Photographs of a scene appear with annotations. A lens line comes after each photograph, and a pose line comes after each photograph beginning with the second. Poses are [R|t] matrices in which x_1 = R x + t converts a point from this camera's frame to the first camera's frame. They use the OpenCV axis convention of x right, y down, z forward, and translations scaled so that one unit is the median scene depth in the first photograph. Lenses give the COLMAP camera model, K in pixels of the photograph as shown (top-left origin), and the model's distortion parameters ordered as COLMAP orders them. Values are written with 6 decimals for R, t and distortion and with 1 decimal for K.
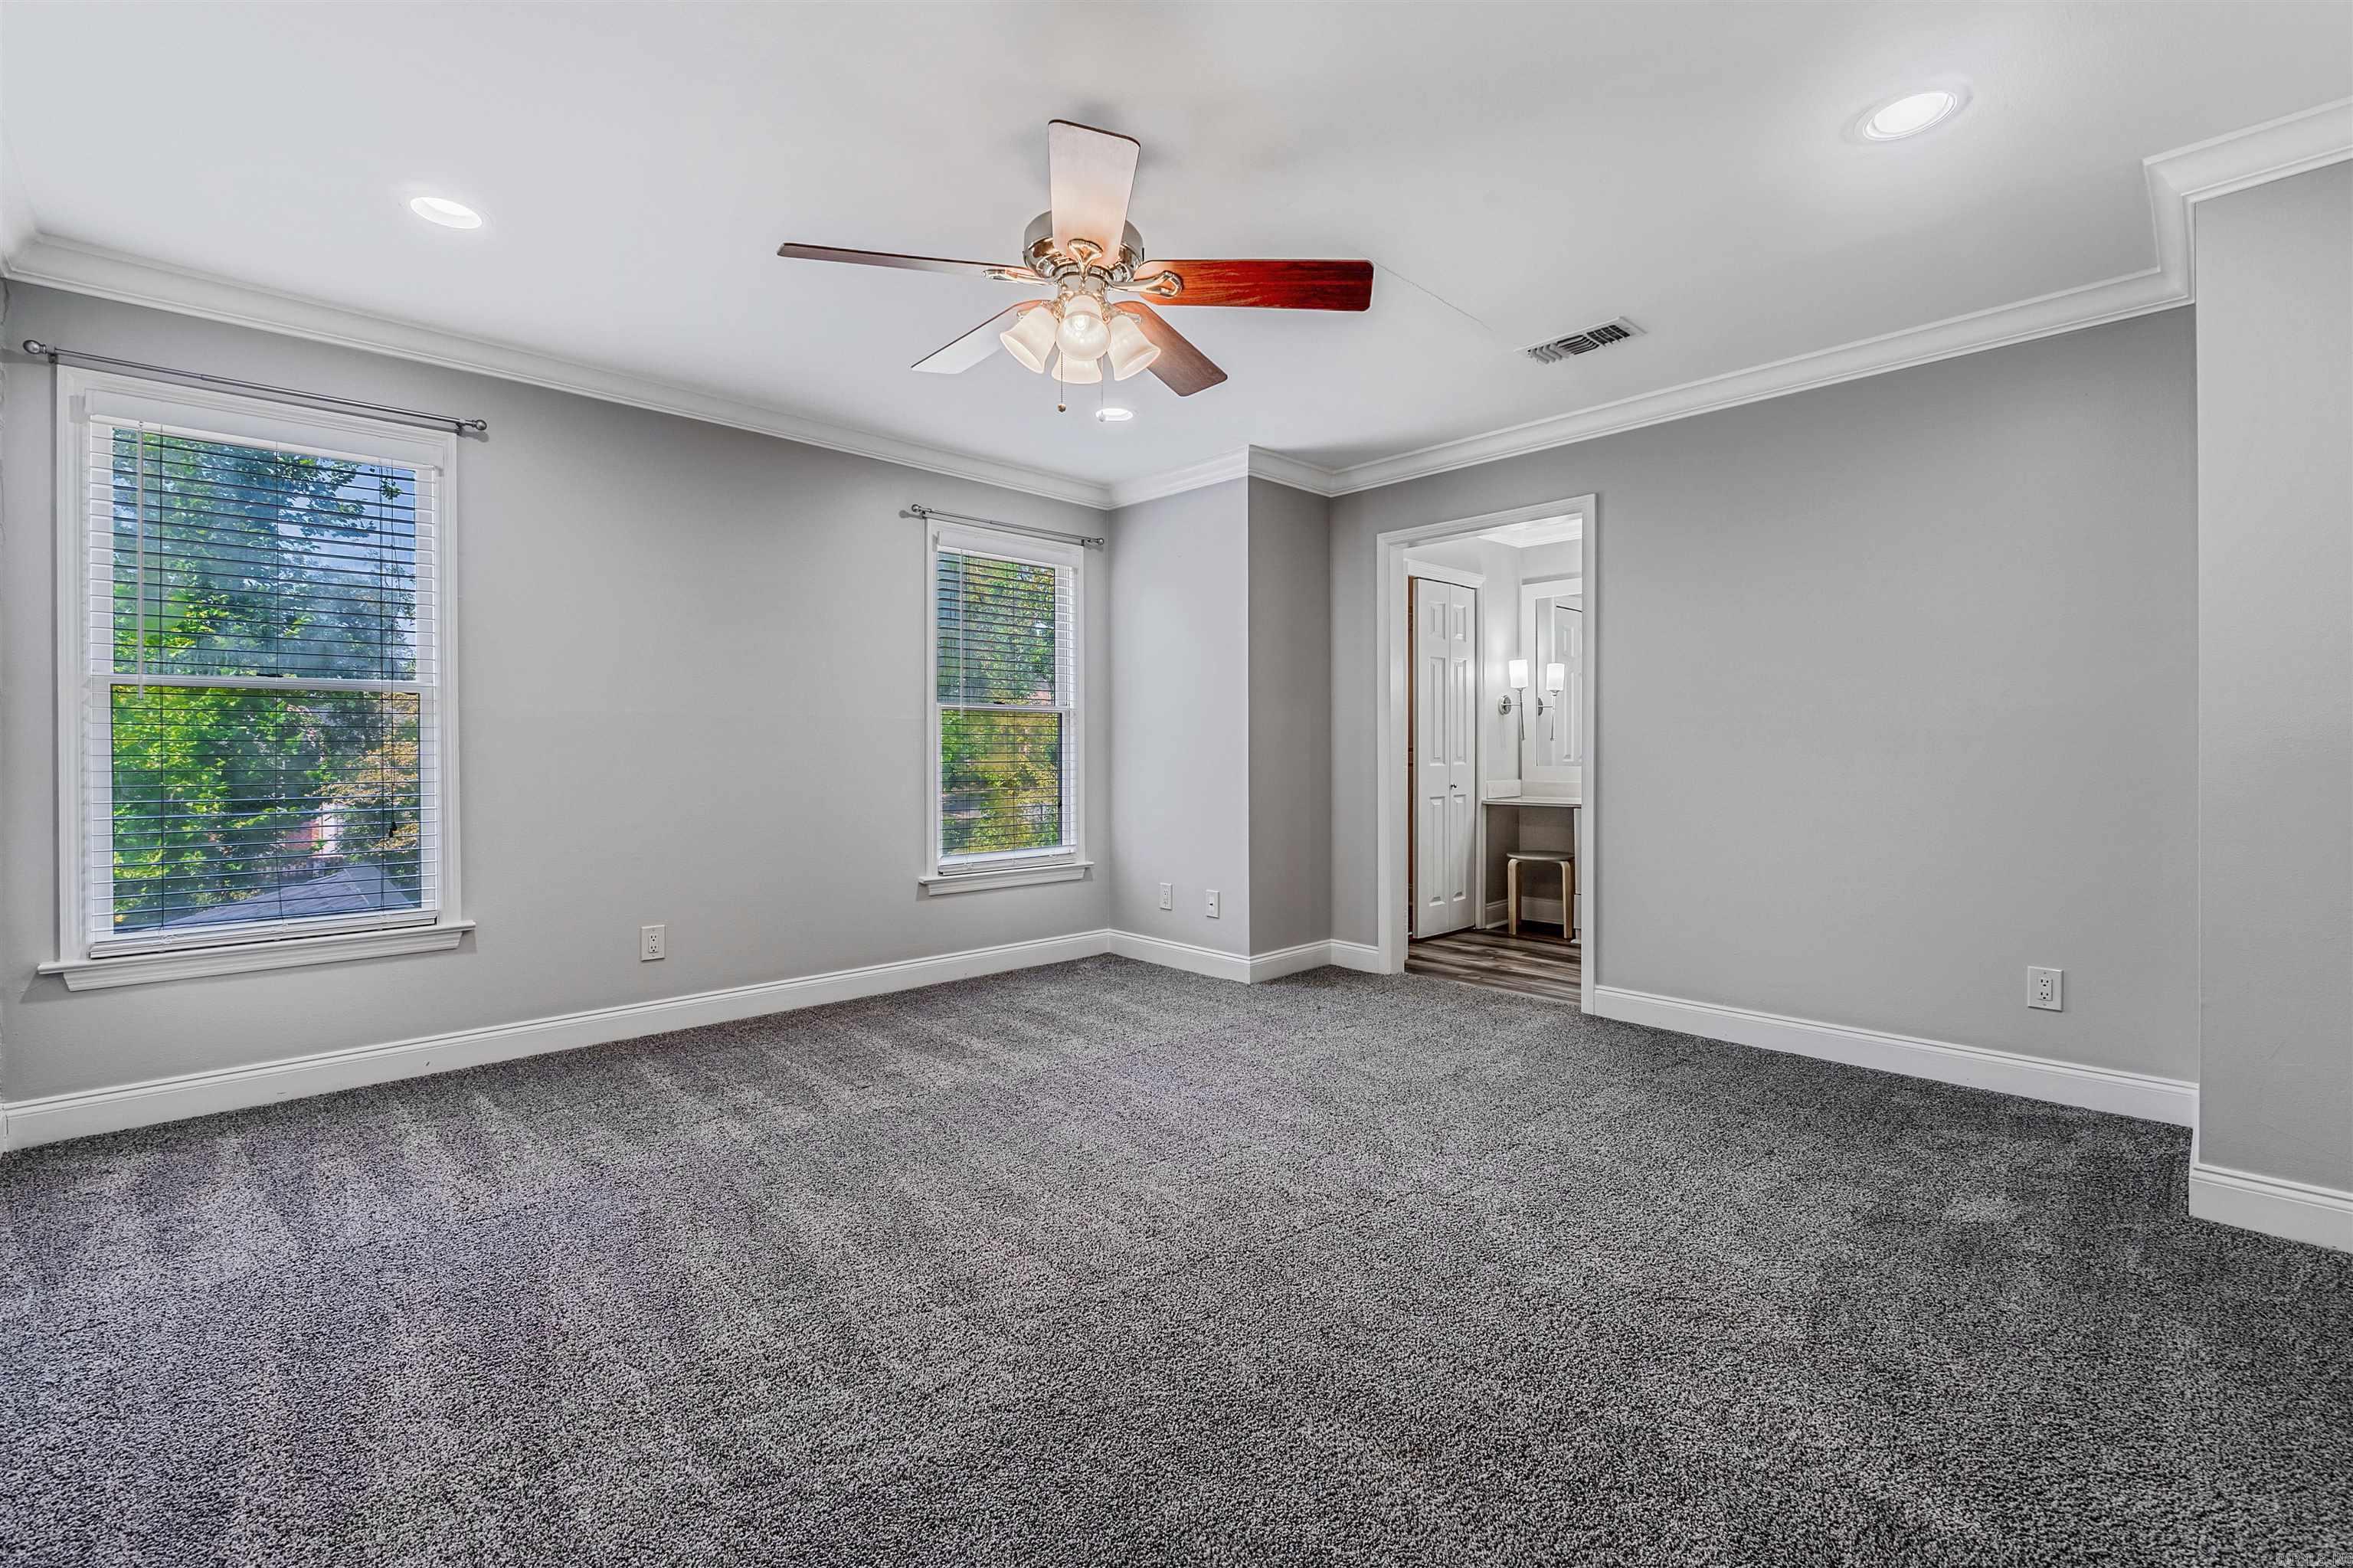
lens RADIAL K [[1008.3, 0, 1157.8], [0, 1008.3, 763.7], [0, 0, 1]] dist [-0.007818, 0.000448]
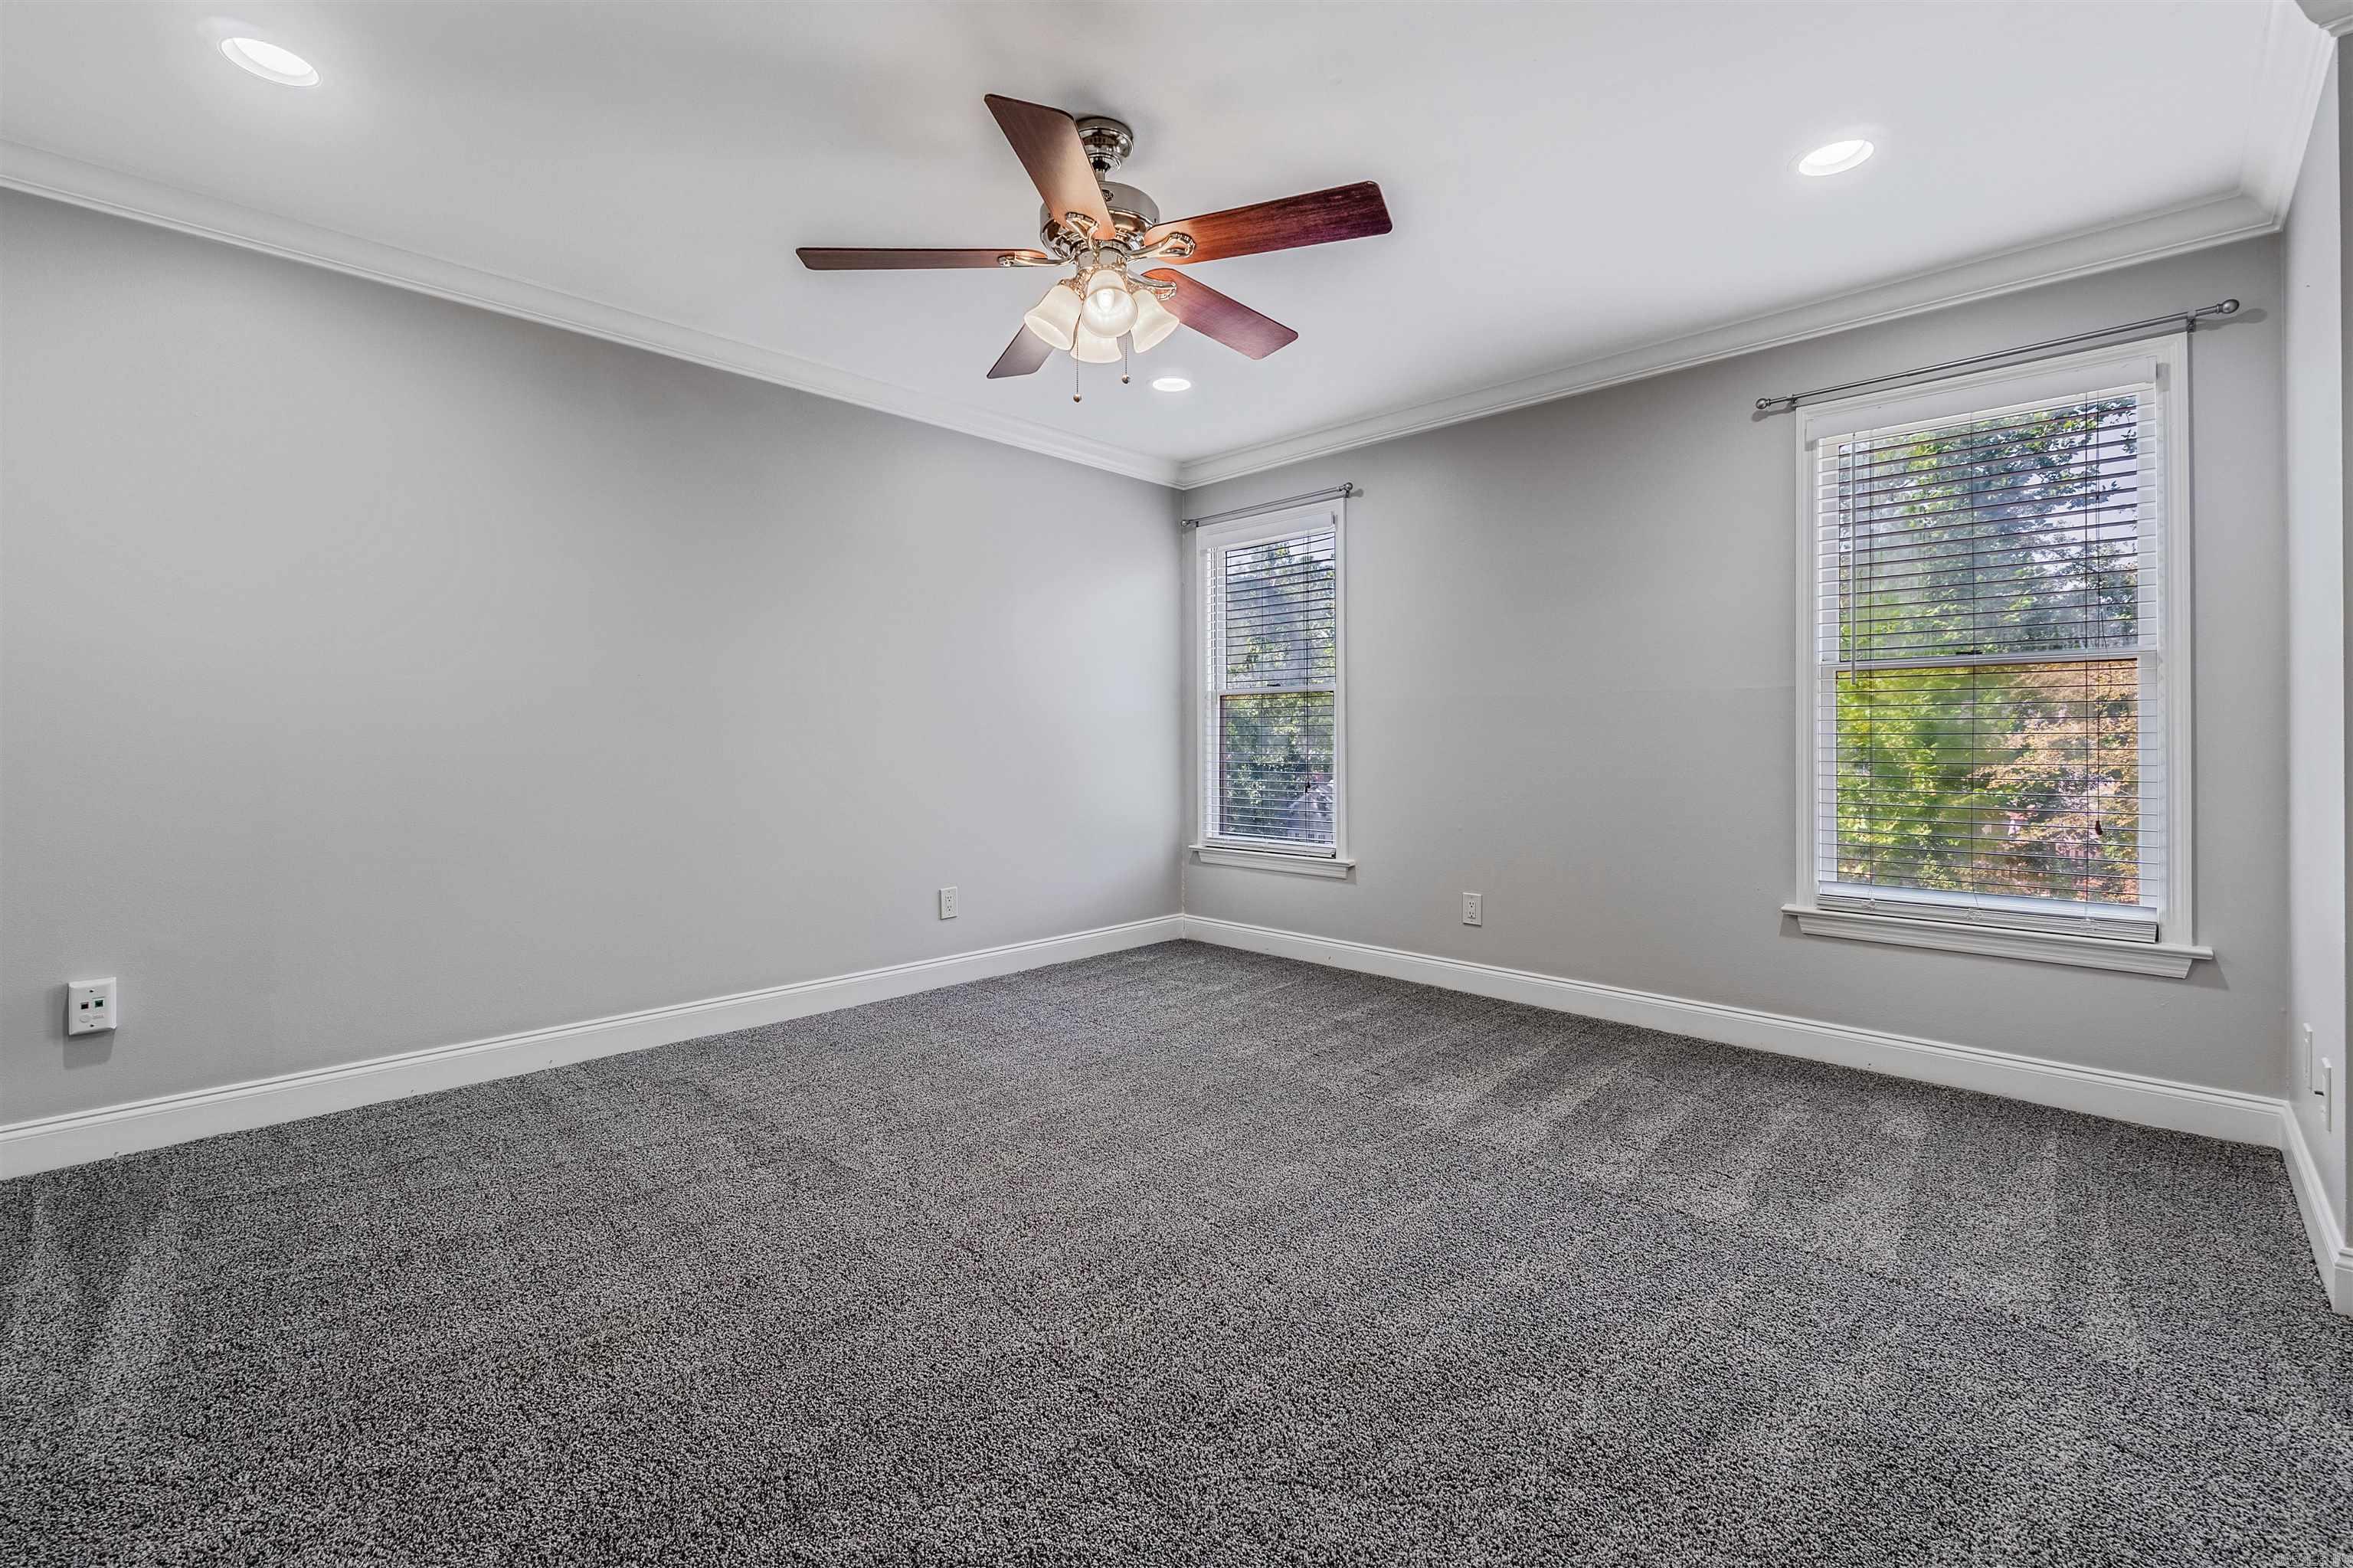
lens RADIAL K [[1008.3, 0, 1177.4], [0, 1008.3, 737.1], [0, 0, 1]] dist [-0.007818, 0.000448]
pose [[0.039128, 0.002145, -0.999232, 0.467005], [-0.011904, 0.999928, 0.001680, -0.004166], [0.999163, 0.011829, 0.039150, 0.525721]]
